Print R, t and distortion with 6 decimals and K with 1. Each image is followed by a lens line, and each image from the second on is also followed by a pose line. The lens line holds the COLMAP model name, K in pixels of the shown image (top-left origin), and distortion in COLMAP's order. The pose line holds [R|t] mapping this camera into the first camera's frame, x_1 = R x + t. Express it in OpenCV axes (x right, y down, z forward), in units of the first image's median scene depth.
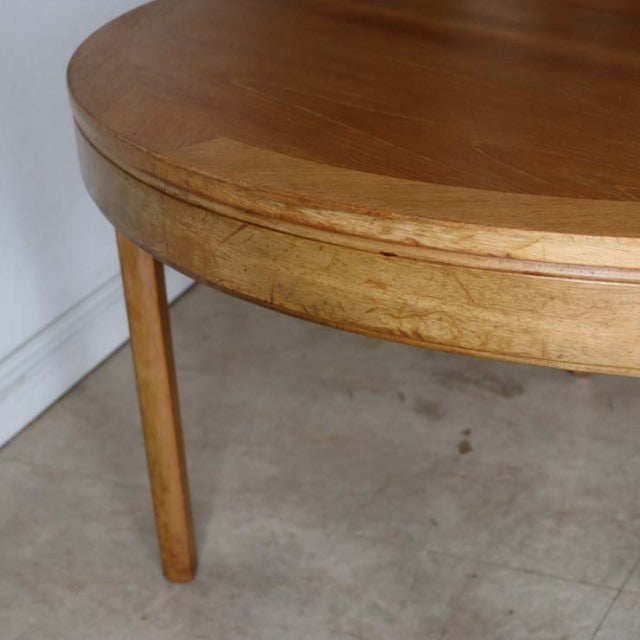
lens RADIAL K [[1117.2, 0, 317.5], [0, 1117.2, 327.6], [0, 0, 1]] dist [-0.032760, 0.074958]
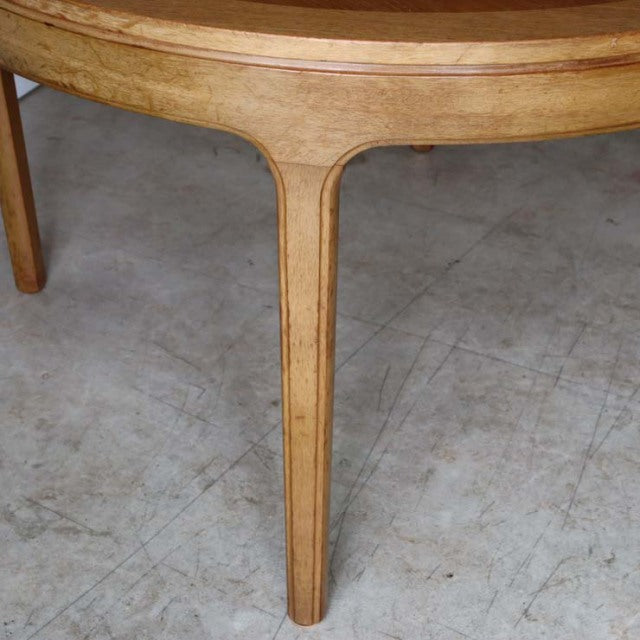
lens RADIAL K [[1117.2, 0, 317.5], [0, 1117.2, 327.6], [0, 0, 1]] dist [-0.032760, 0.074958]
pose [[0.996710, 0.080381, -0.010403, 0.212017], [-0.076696, 0.976861, 0.199650, -0.000490], [0.026210, -0.198195, 0.979812, -0.191757]]
